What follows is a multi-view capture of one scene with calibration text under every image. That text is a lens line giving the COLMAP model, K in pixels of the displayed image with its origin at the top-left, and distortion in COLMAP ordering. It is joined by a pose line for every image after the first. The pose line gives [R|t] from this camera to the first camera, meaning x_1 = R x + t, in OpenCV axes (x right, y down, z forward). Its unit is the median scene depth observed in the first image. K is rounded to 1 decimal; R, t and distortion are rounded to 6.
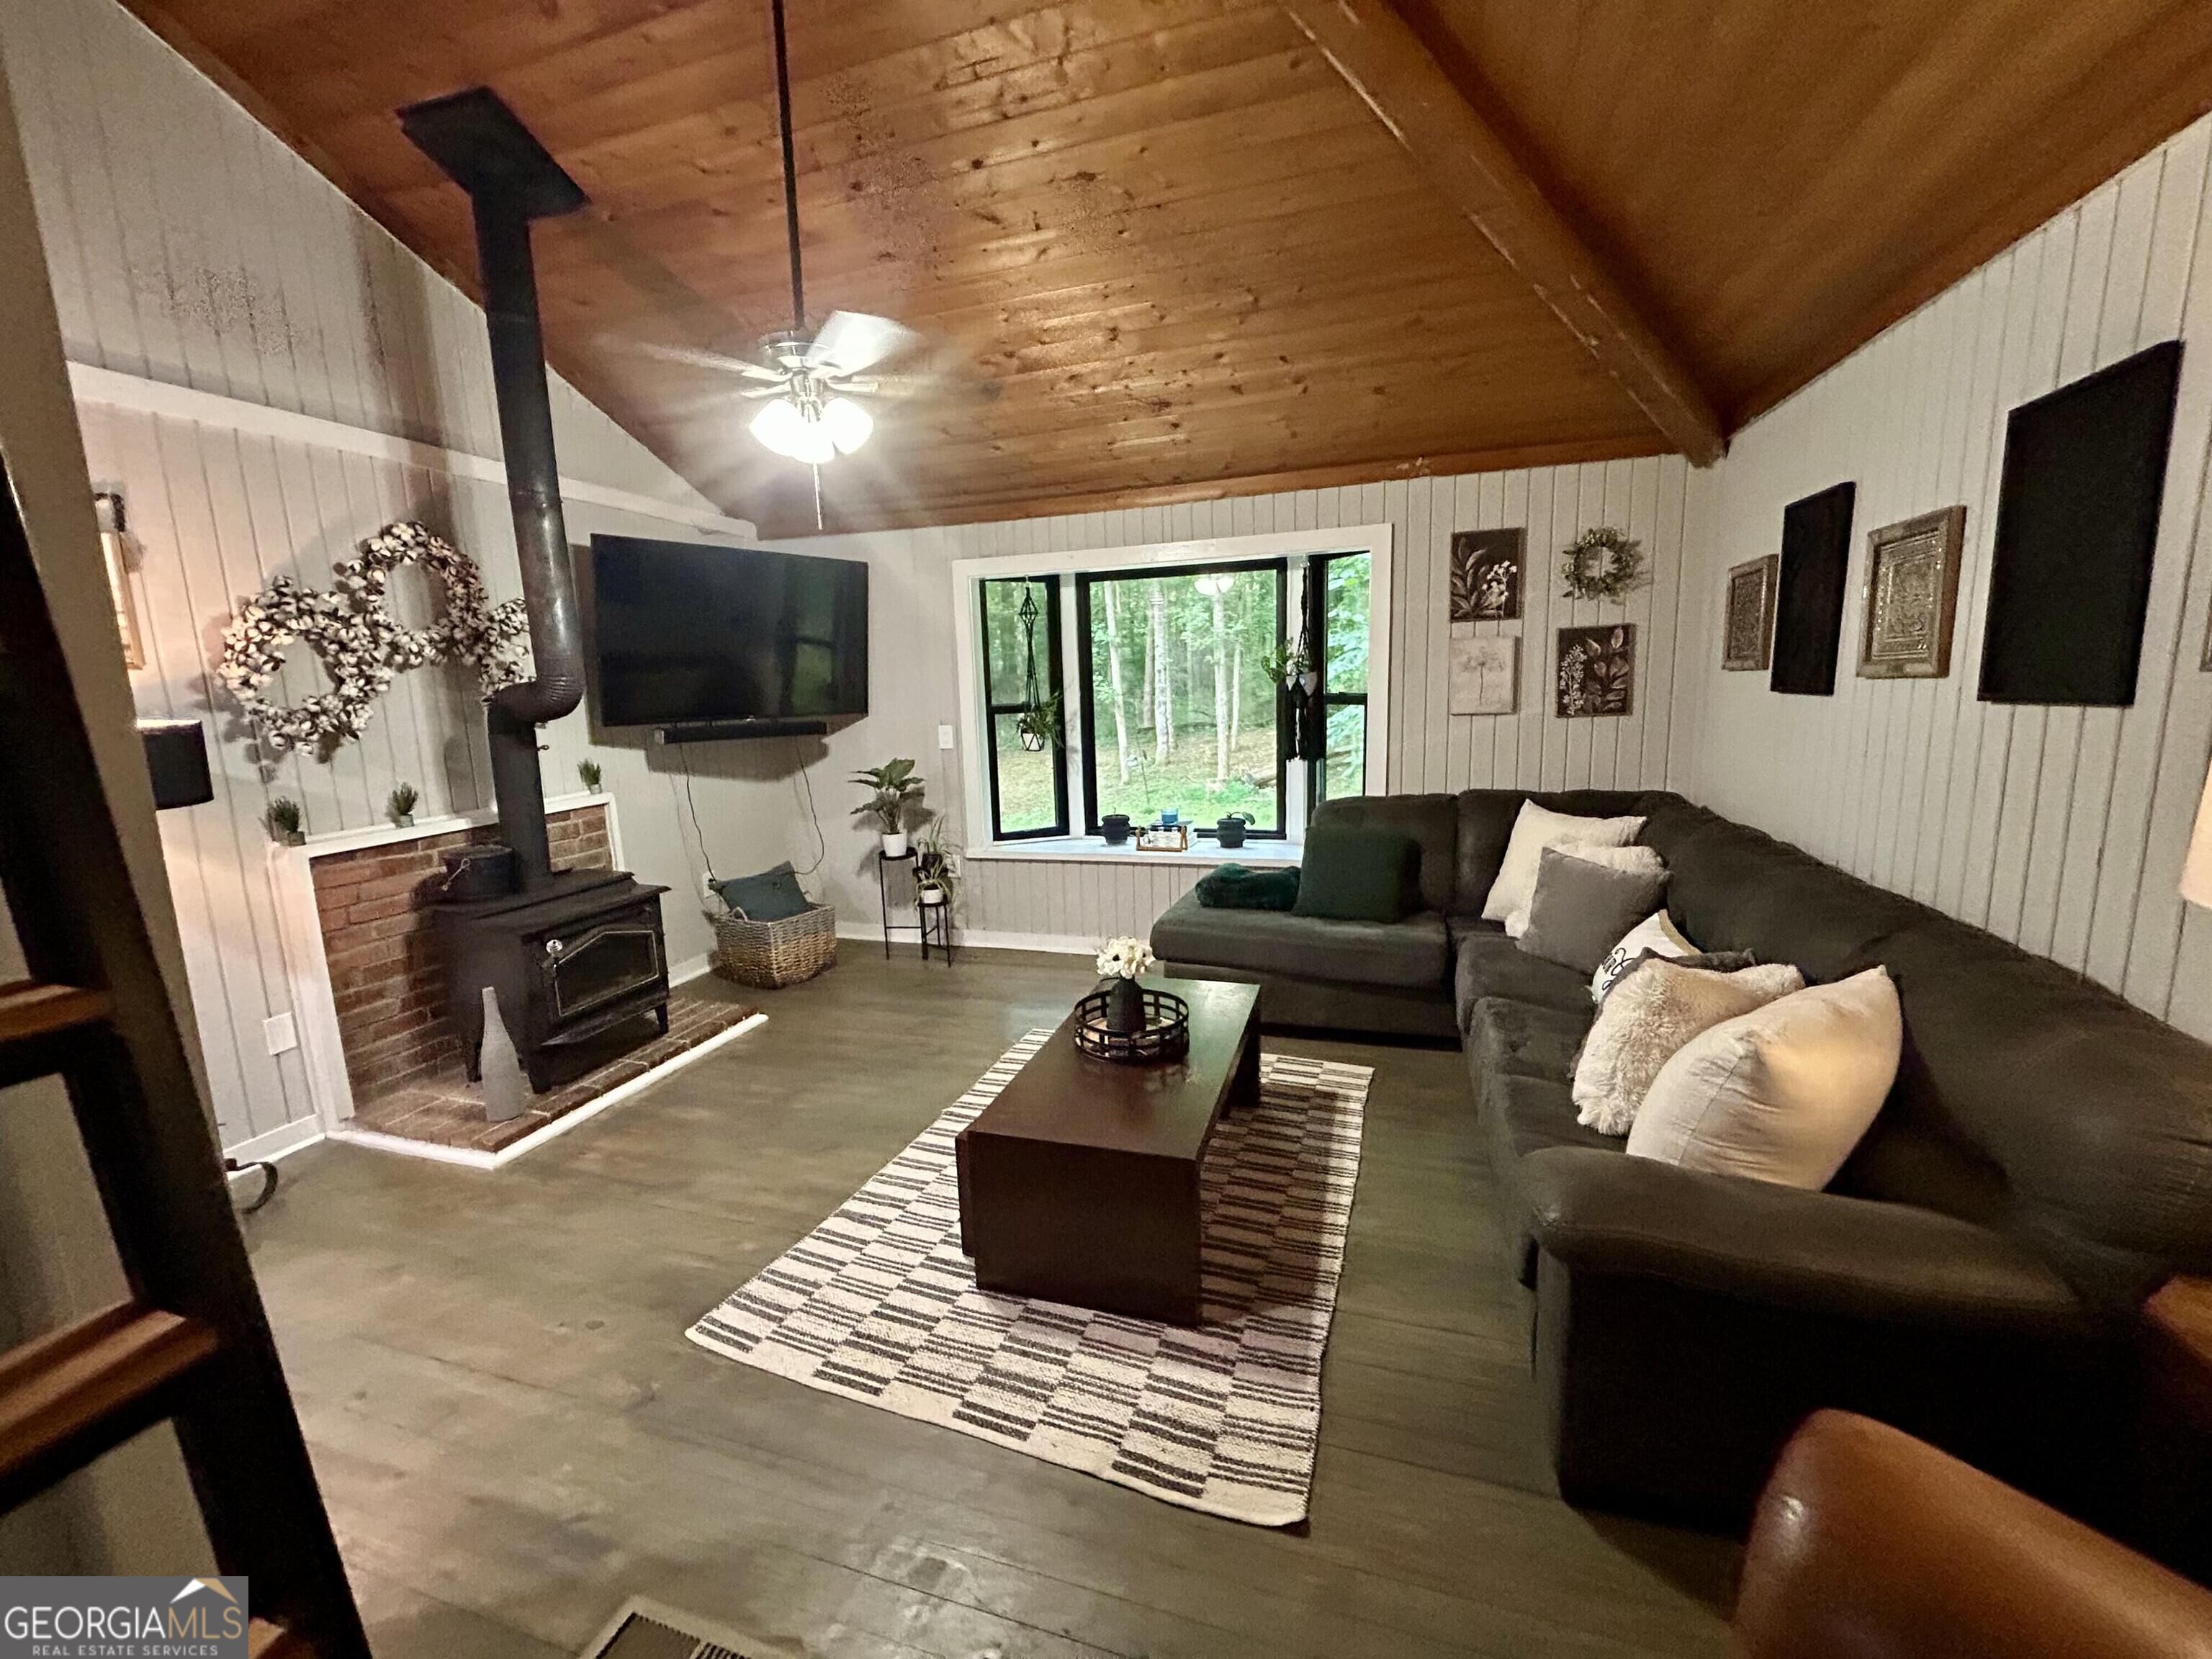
lens RADIAL K [[900.8, 0, 1105.8], [0, 900.8, 836.7], [0, 0, 1]] dist [0.000438, -0.000170]
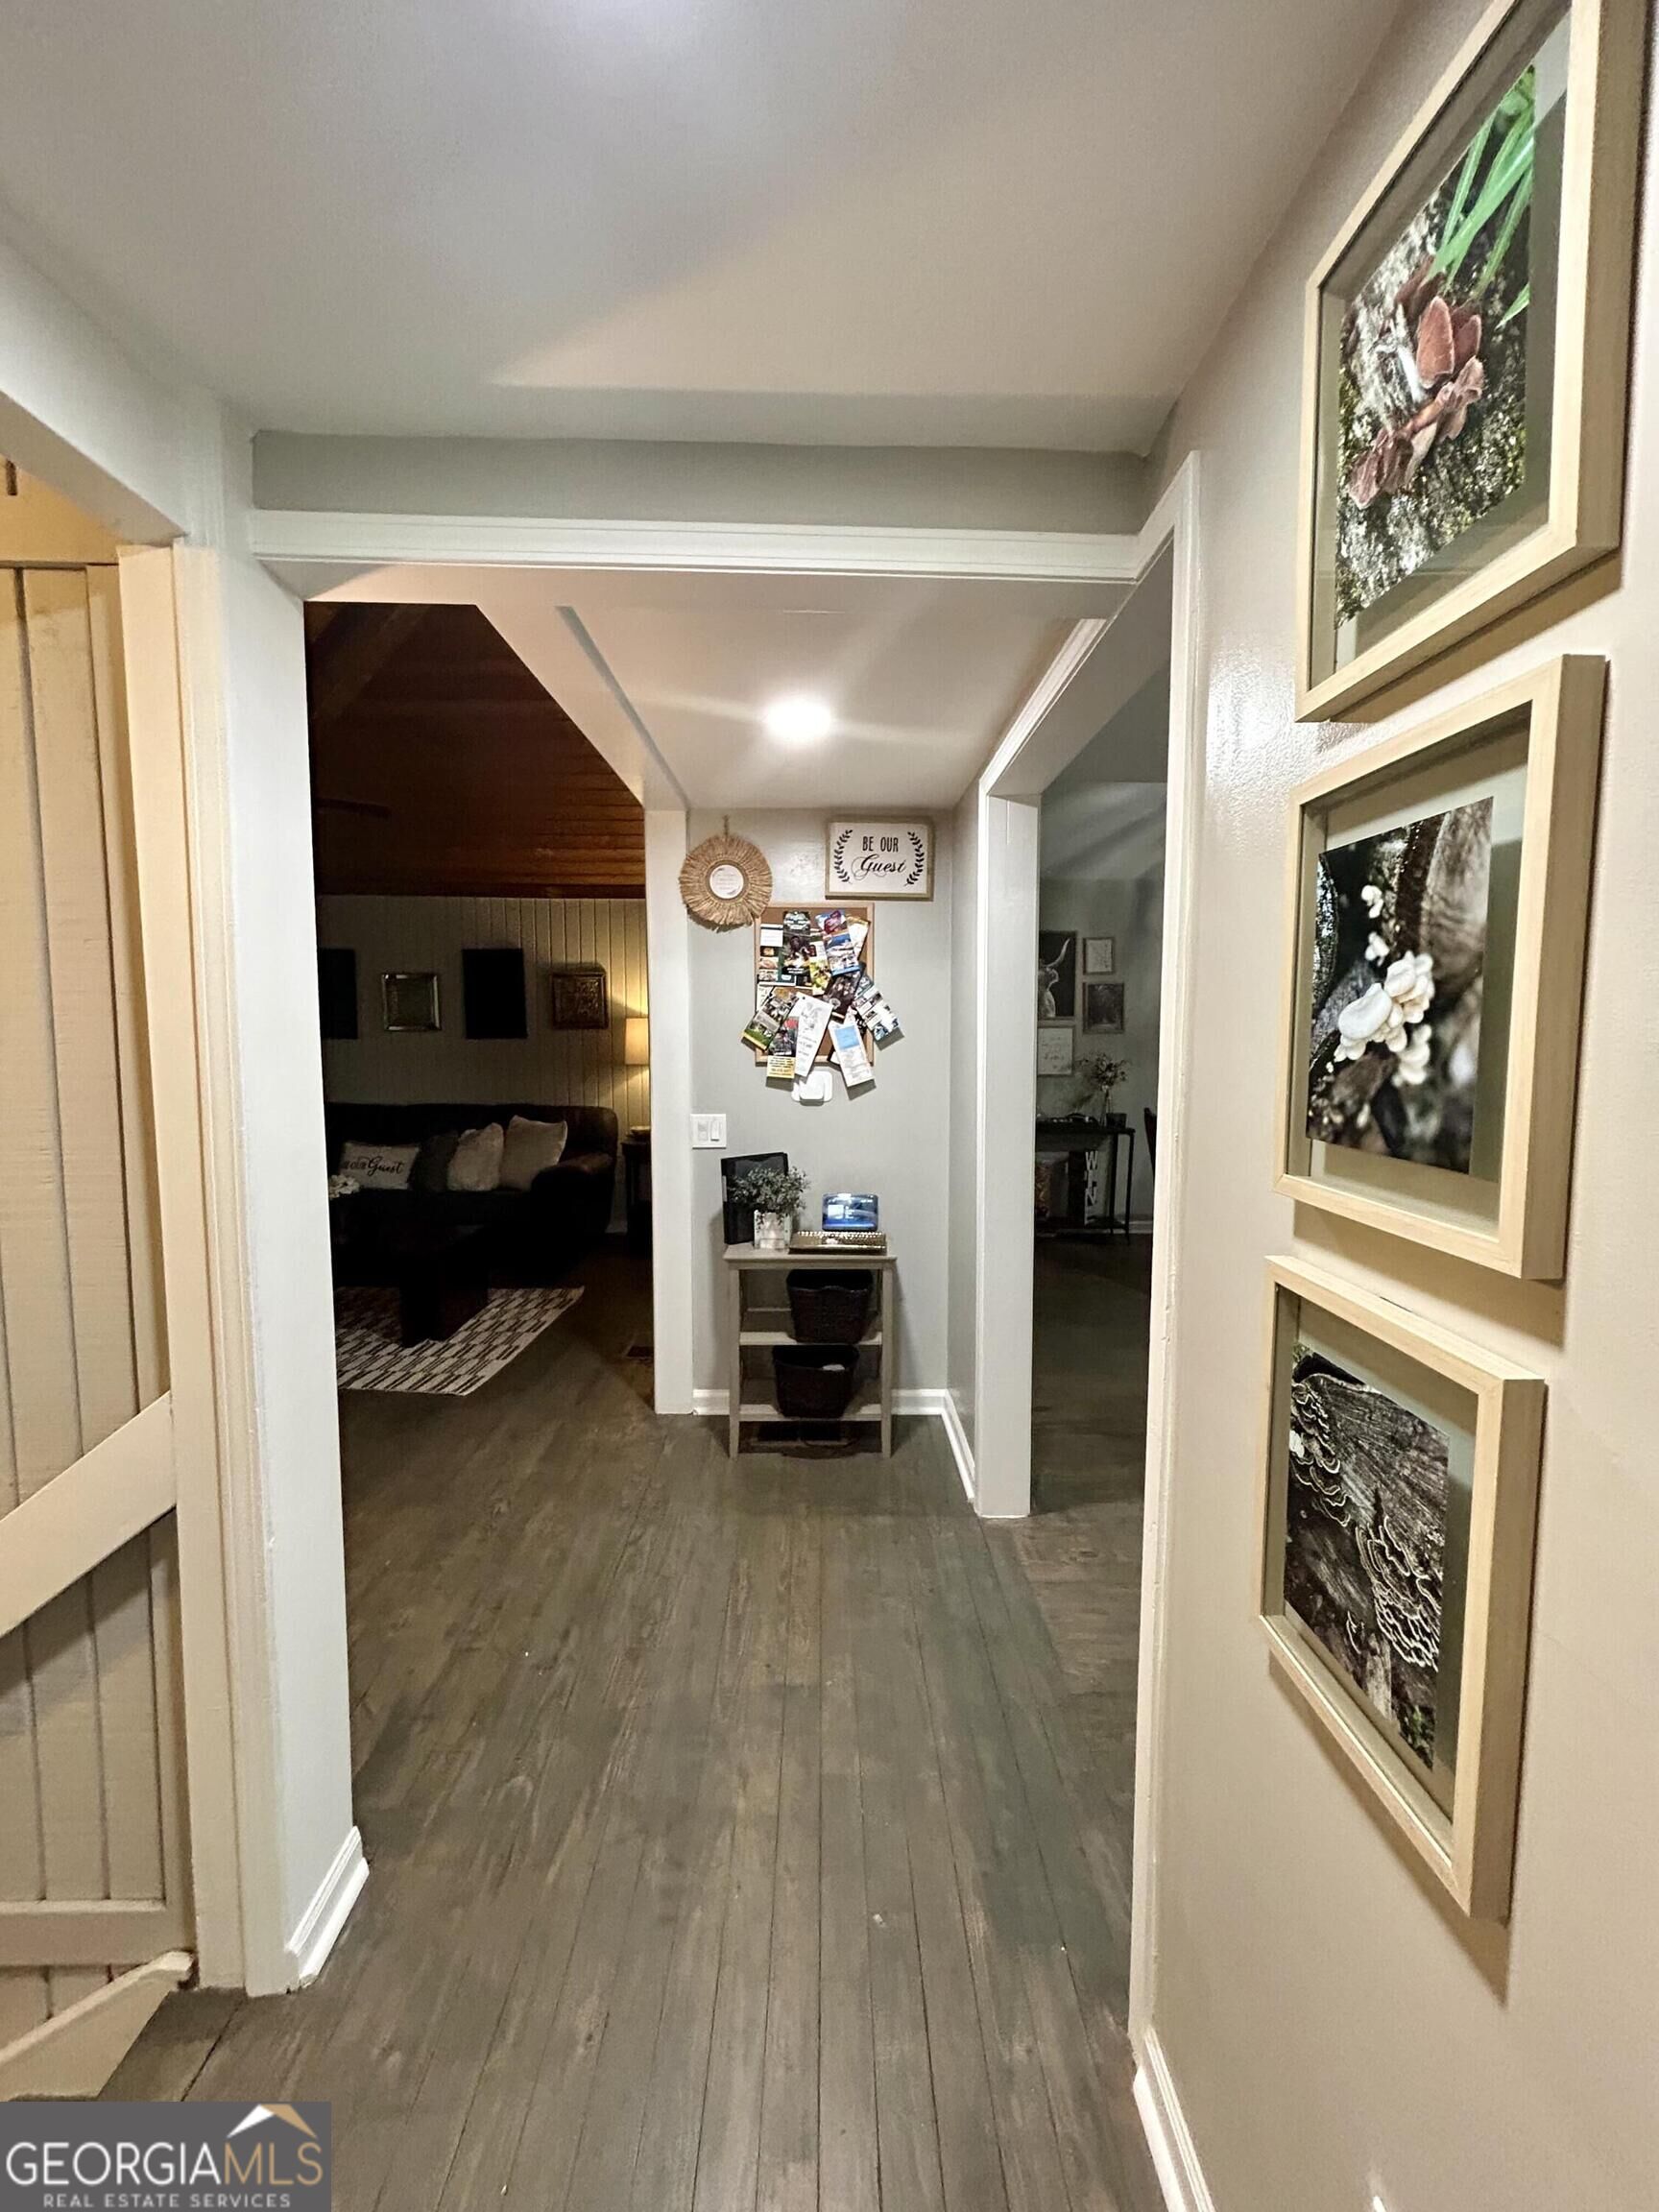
lens RADIAL K [[900.8, 0, 833.9], [0, 900.8, 1104.6], [0, 0, 1]] dist [0.000438, -0.000170]
pose [[-0.336750, -0.046715, 0.940435, -2.326520], [0.147614, 0.983800, 0.101727, -0.065999], [-0.929951, 0.173078, -0.324399, 0.816457]]
